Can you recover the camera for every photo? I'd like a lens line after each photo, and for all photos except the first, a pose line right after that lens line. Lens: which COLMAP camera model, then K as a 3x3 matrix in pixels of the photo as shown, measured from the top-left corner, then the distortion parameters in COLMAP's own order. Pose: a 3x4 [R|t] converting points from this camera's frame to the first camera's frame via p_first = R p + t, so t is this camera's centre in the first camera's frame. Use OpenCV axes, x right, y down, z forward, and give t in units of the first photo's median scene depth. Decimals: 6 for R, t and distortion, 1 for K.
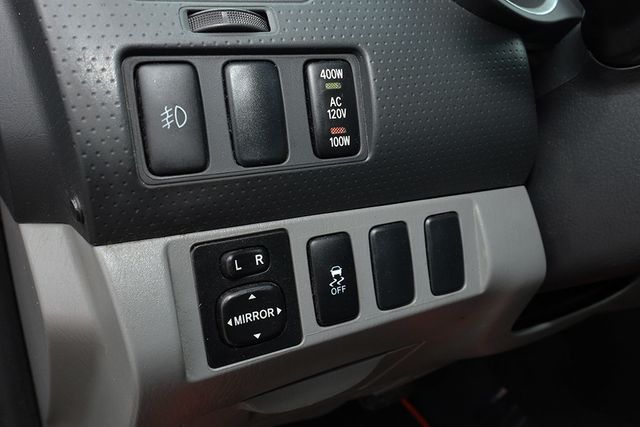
lens RADIAL K [[539.6, 0, 321.3], [0, 539.6, 214.2], [0, 0, 1]] dist [-0.013602, -0.000603]
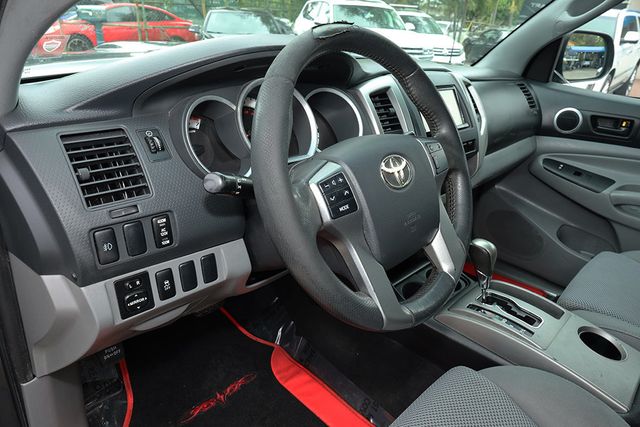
lens RADIAL K [[425.3, 0, 318.3], [0, 425.3, 213.9], [0, 0, 1]] dist [0.004193, 0.000709]
pose [[0.954012, -0.025946, 0.298643, 0.138794], [-0.018729, 0.989142, 0.145768, -0.637141], [-0.299182, -0.144657, 0.943167, -1.422401]]
